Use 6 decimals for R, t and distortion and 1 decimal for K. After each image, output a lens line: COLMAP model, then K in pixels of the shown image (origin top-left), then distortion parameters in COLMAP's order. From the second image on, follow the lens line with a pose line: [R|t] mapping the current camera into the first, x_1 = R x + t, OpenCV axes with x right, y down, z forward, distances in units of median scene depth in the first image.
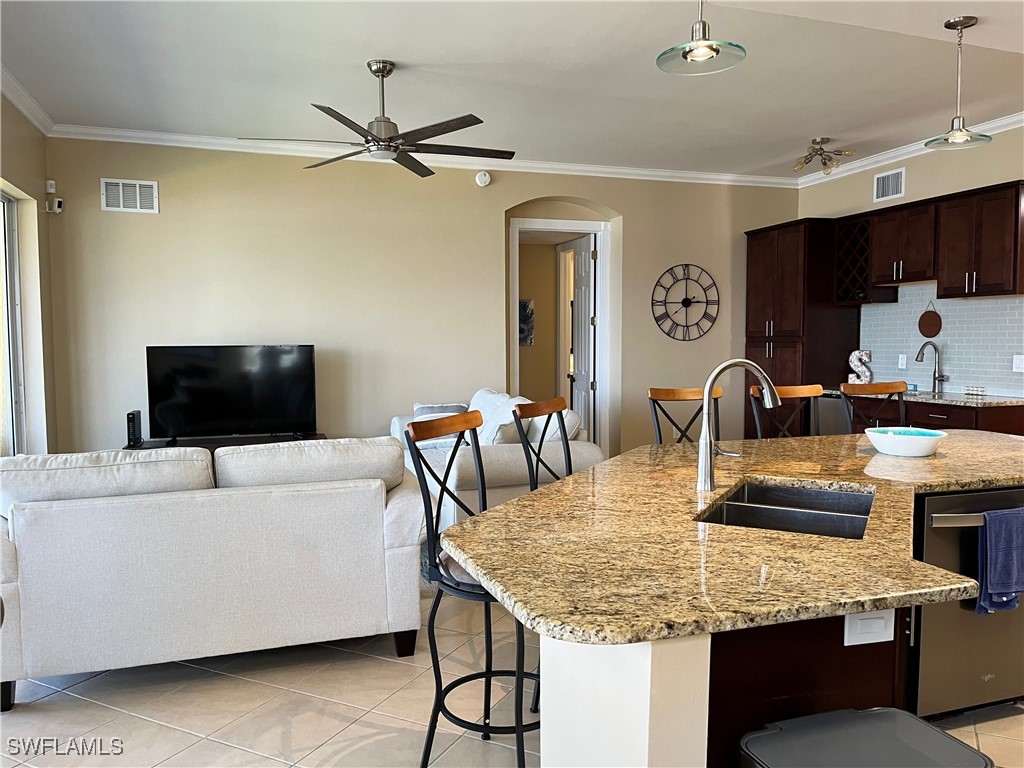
lens RADIAL K [[777.3, 0, 516.7], [0, 777.3, 394.2], [0, 0, 1]] dist [0.078897, -0.101732]
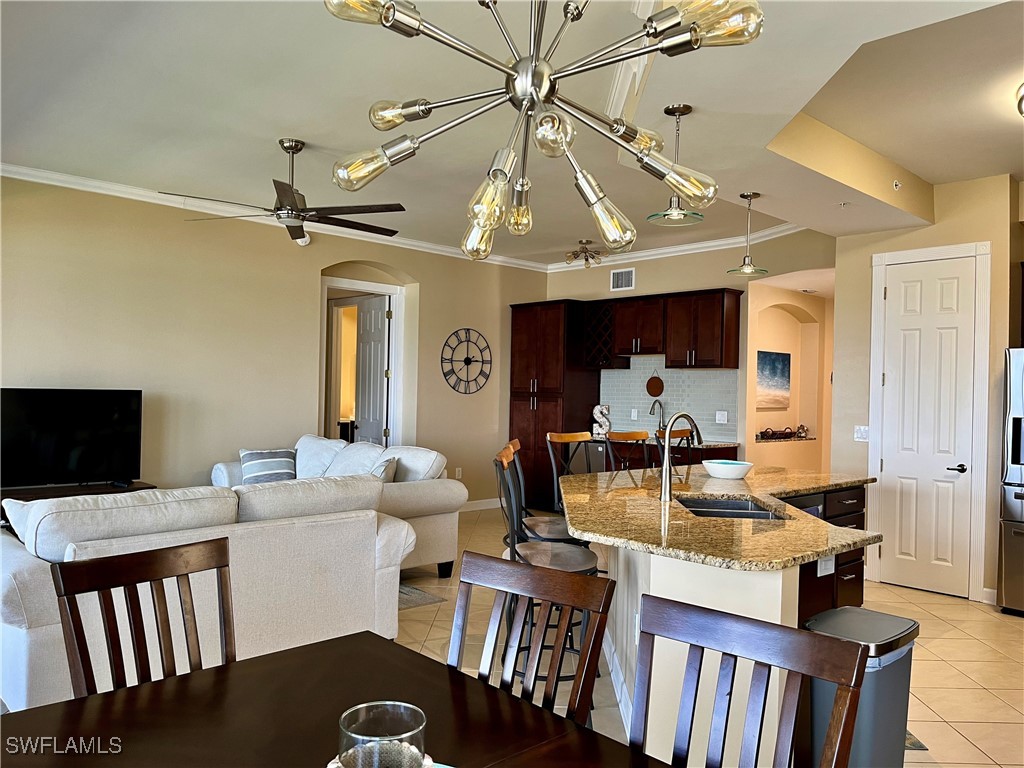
lens RADIAL K [[777.3, 0, 516.7], [0, 777.3, 394.2], [0, 0, 1]] dist [0.078897, -0.101732]
pose [[0.904168, 0.023509, 0.426529, -0.284591], [0.003494, 0.998044, -0.062417, 0.005513], [-0.427162, 0.057926, 0.902318, -0.096419]]
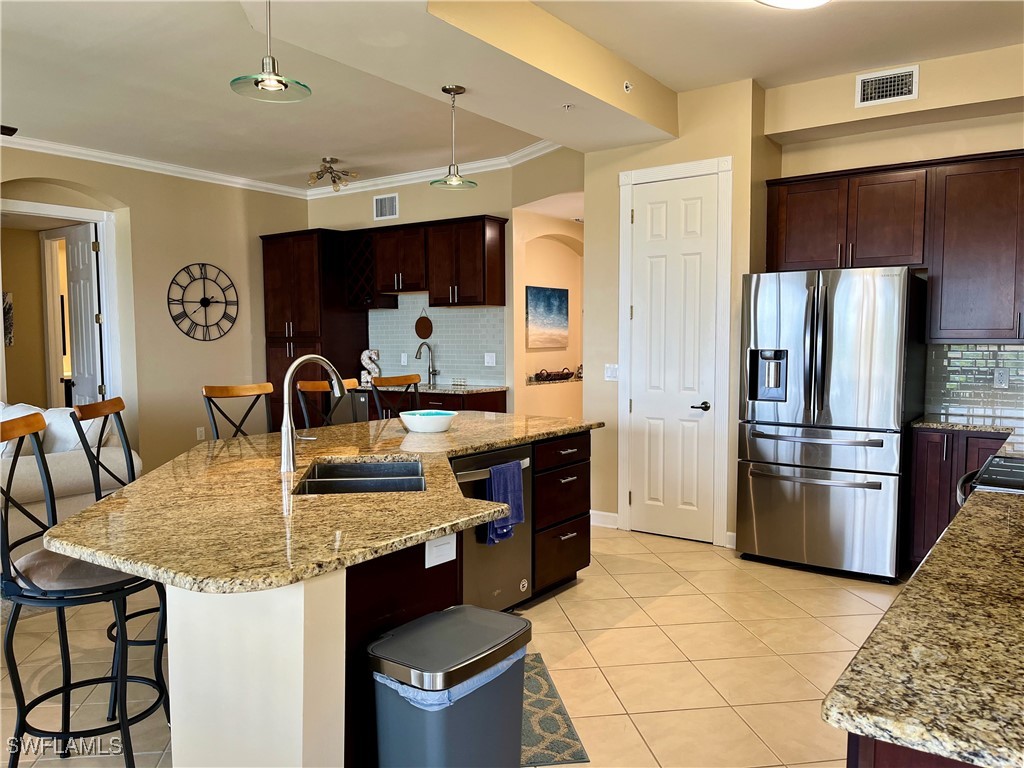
lens RADIAL K [[777.3, 0, 516.7], [0, 777.3, 394.2], [0, 0, 1]] dist [0.078897, -0.101732]
pose [[0.811158, -0.039598, 0.583485, -0.064437], [0.040721, 0.999108, 0.011194, 0.005387], [-0.583408, 0.014680, 0.812047, -0.048142]]
